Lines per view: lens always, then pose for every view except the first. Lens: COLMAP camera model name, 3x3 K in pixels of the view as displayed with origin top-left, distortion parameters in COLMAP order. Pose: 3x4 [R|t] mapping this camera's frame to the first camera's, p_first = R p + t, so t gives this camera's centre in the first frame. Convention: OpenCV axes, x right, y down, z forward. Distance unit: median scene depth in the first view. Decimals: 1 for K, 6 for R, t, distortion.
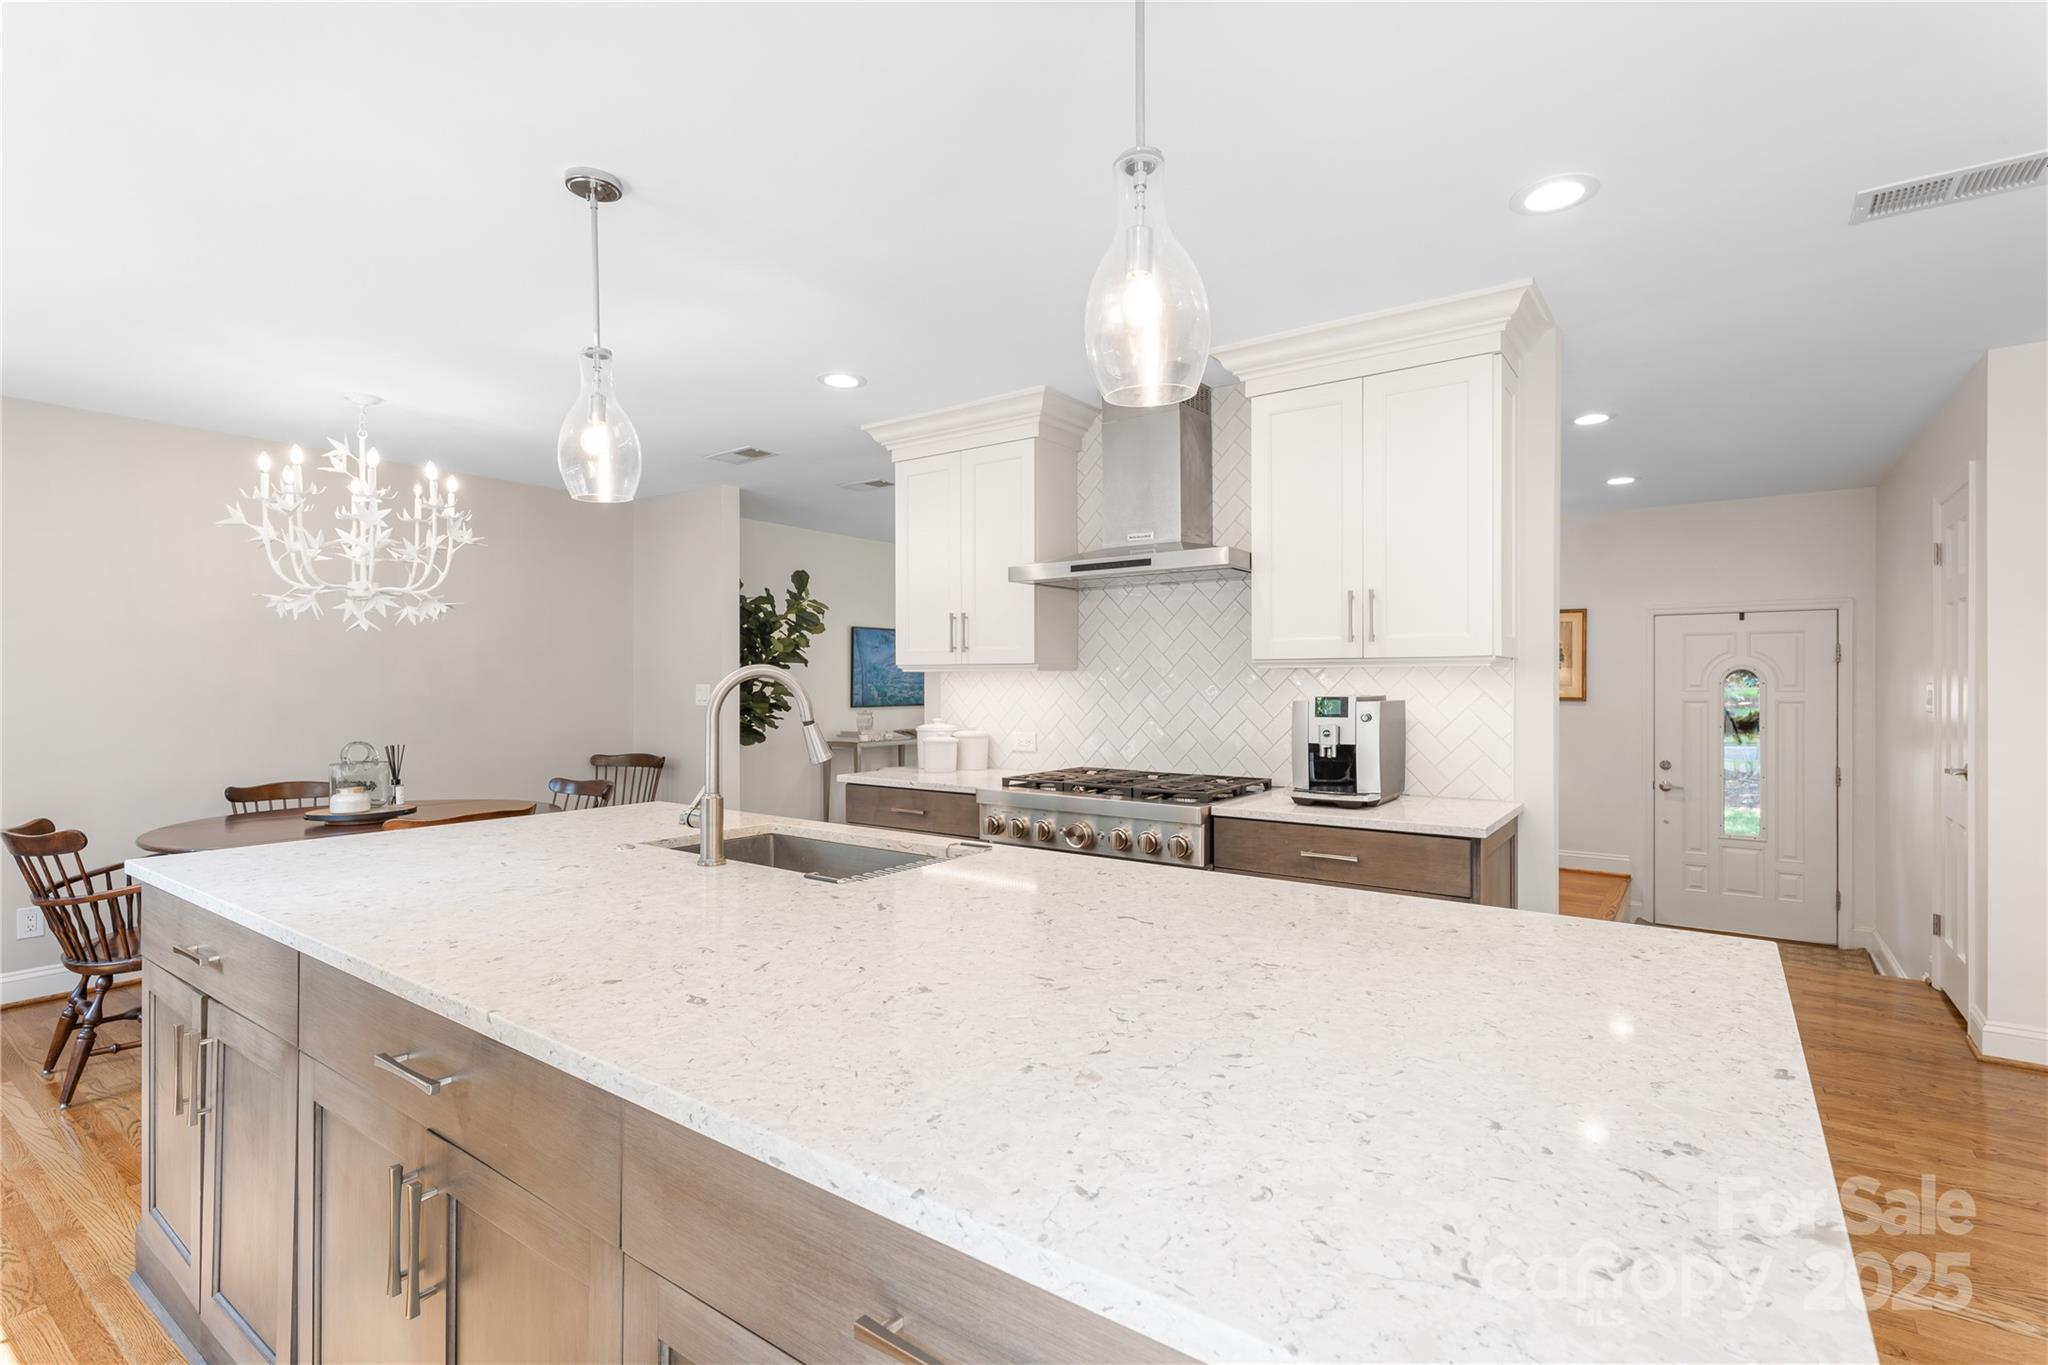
lens RADIAL K [[966.6, 0, 1051.3], [0, 966.6, 692.4], [0, 0, 1]] dist [0.007389, -0.000031]
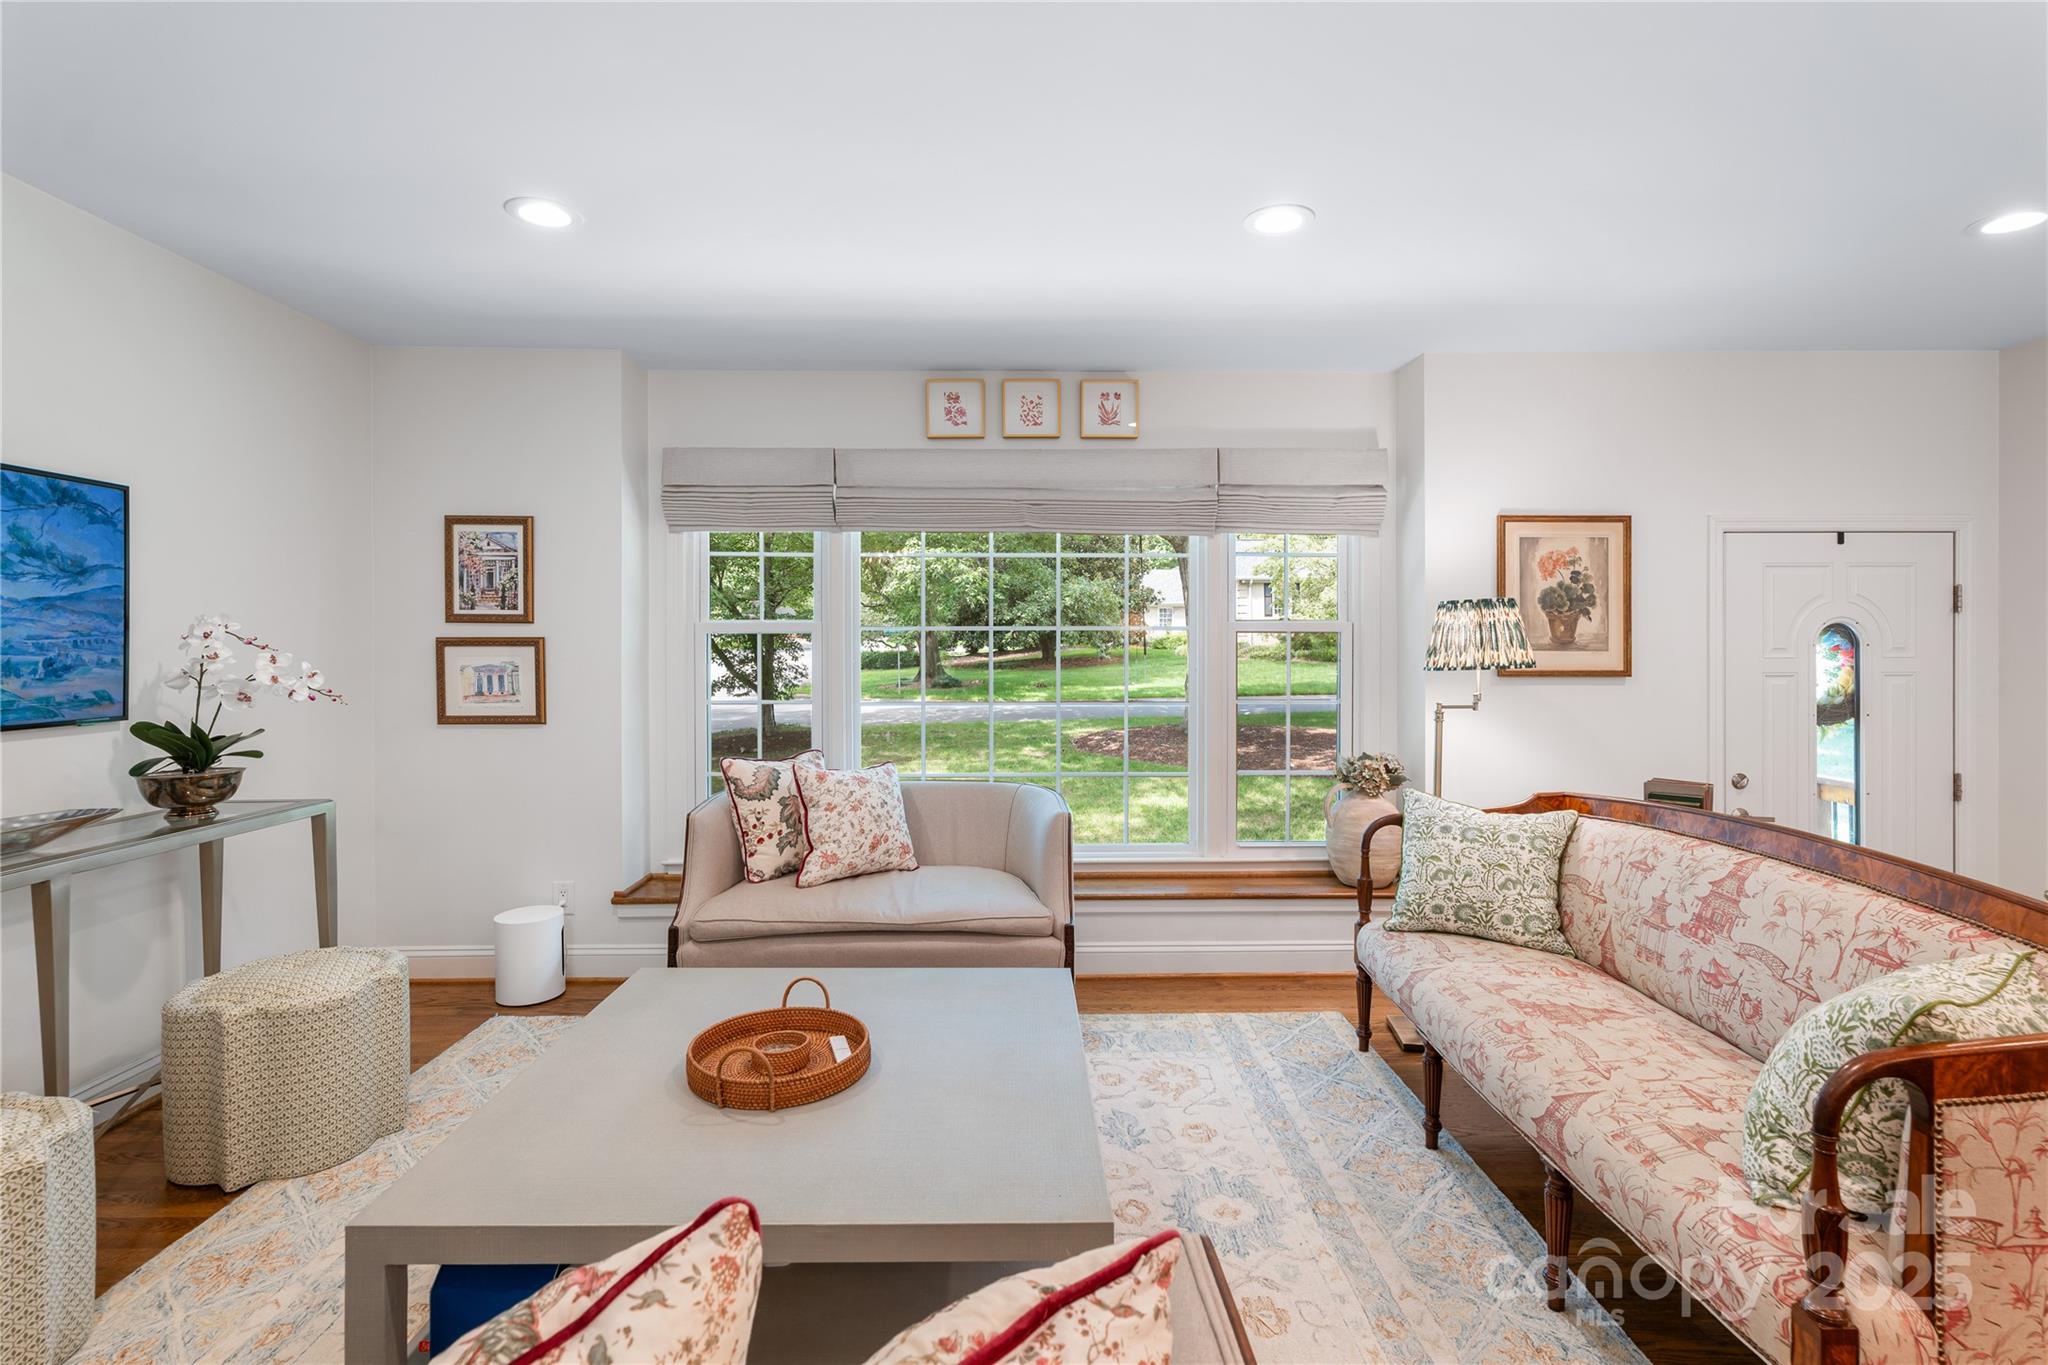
lens RADIAL K [[966.6, 0, 1025.3], [0, 966.6, 650.5], [0, 0, 1]] dist [0.007389, -0.000031]
pose [[0.803100, -0.006476, 0.595810, -0.177783], [0.007946, 0.999968, 0.000158, -0.020326], [-0.595792, 0.004607, 0.803126, 1.636039]]
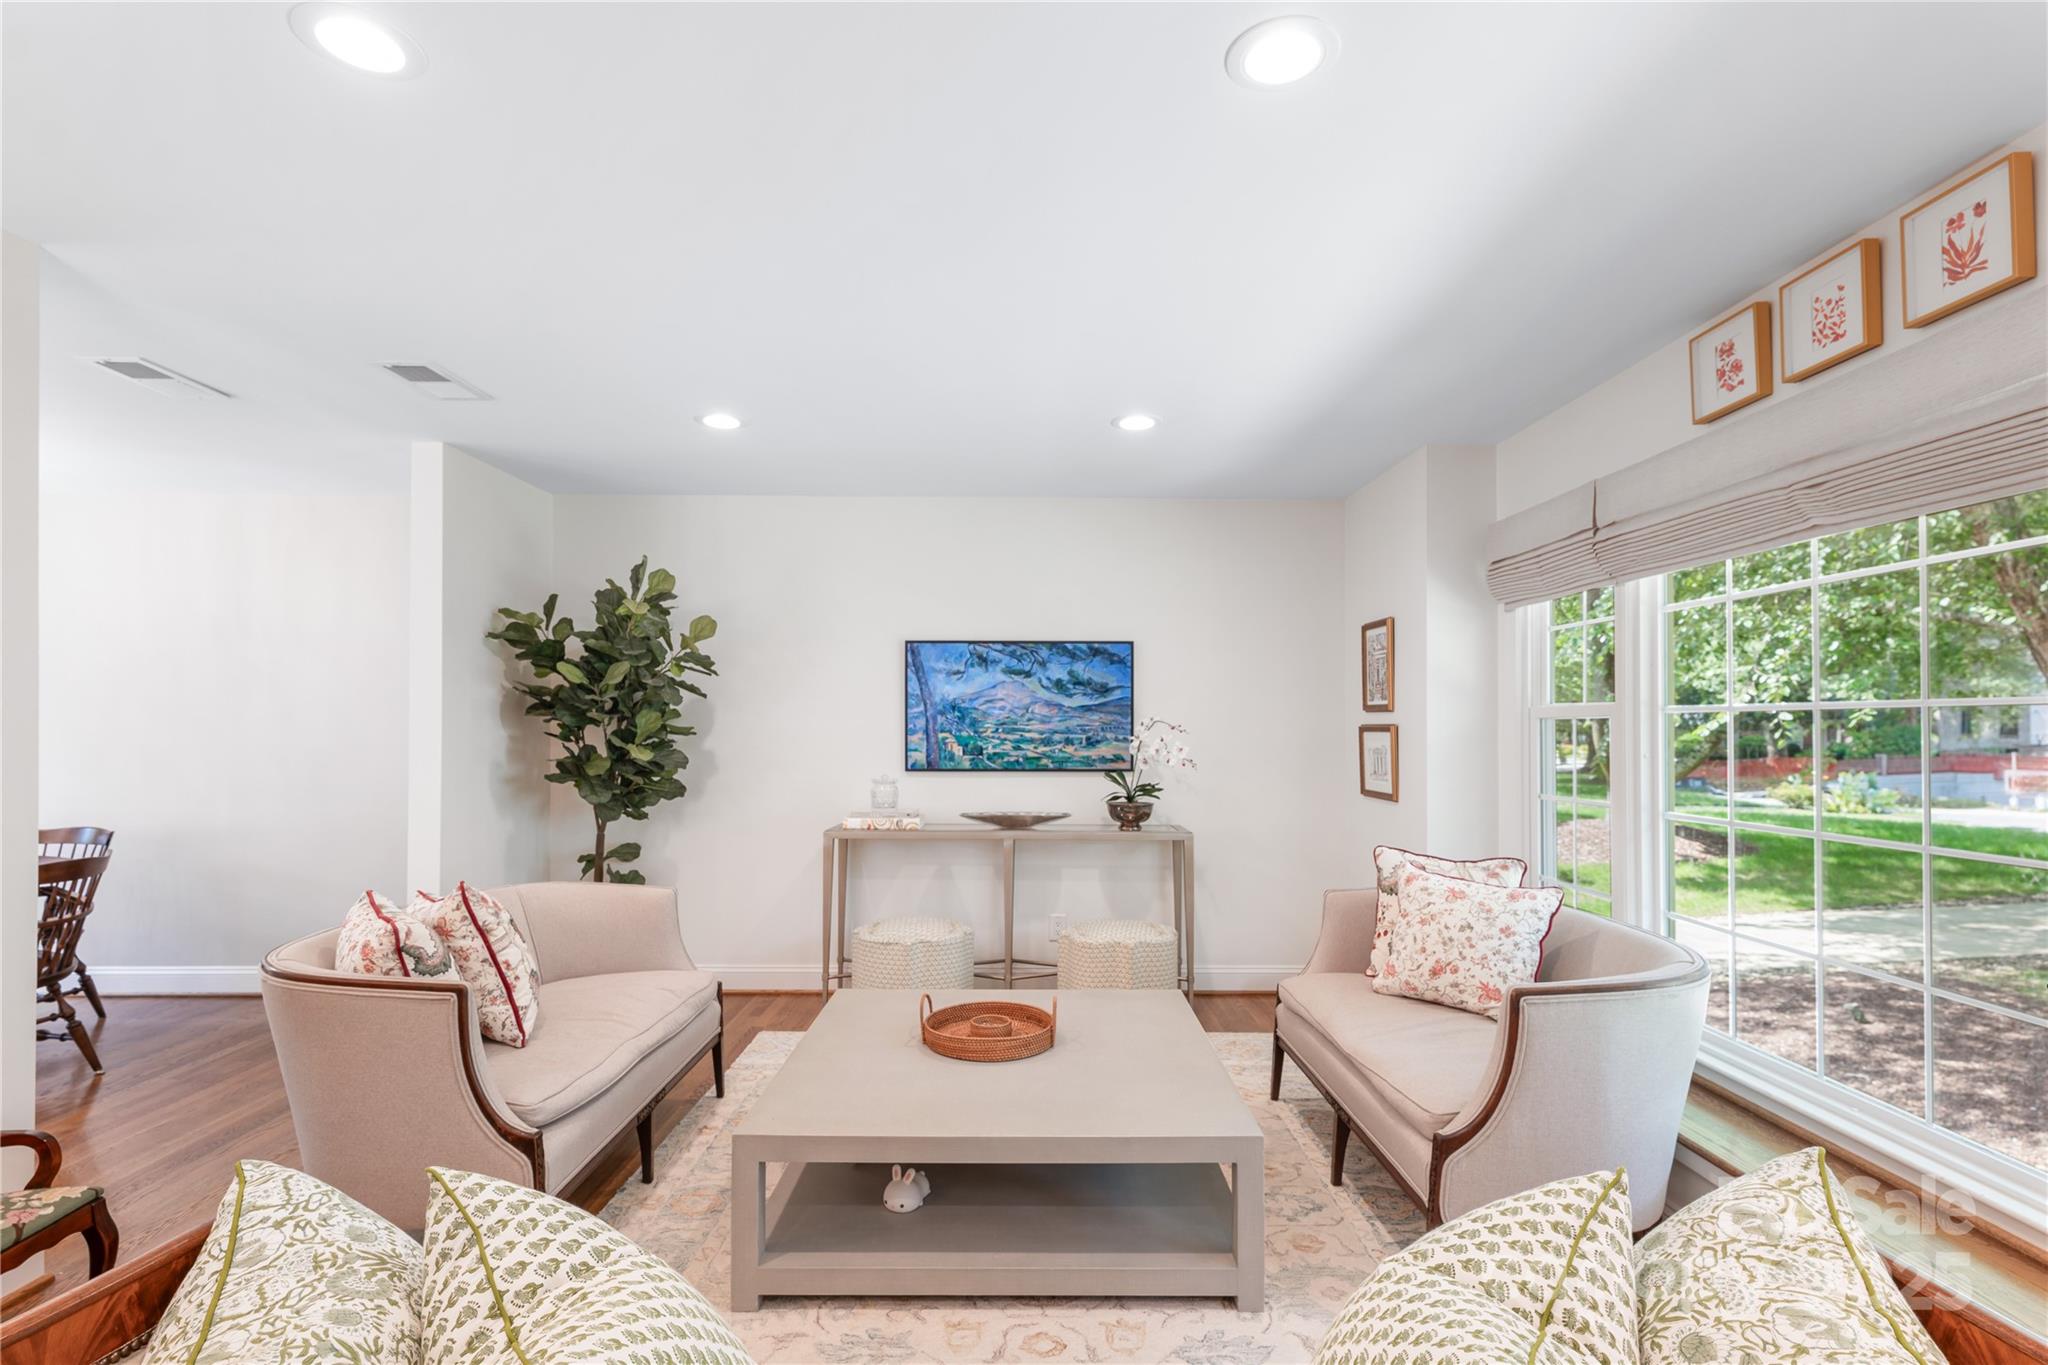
lens RADIAL K [[966.6, 0, 1030.7], [0, 966.6, 720.4], [0, 0, 1]] dist [0.007389, -0.000031]
pose [[0.598647, -0.006526, -0.800987, 0.869037], [-0.009455, 0.999840, -0.015212, -0.021366], [0.800957, 0.016680, 0.598489, 1.761121]]
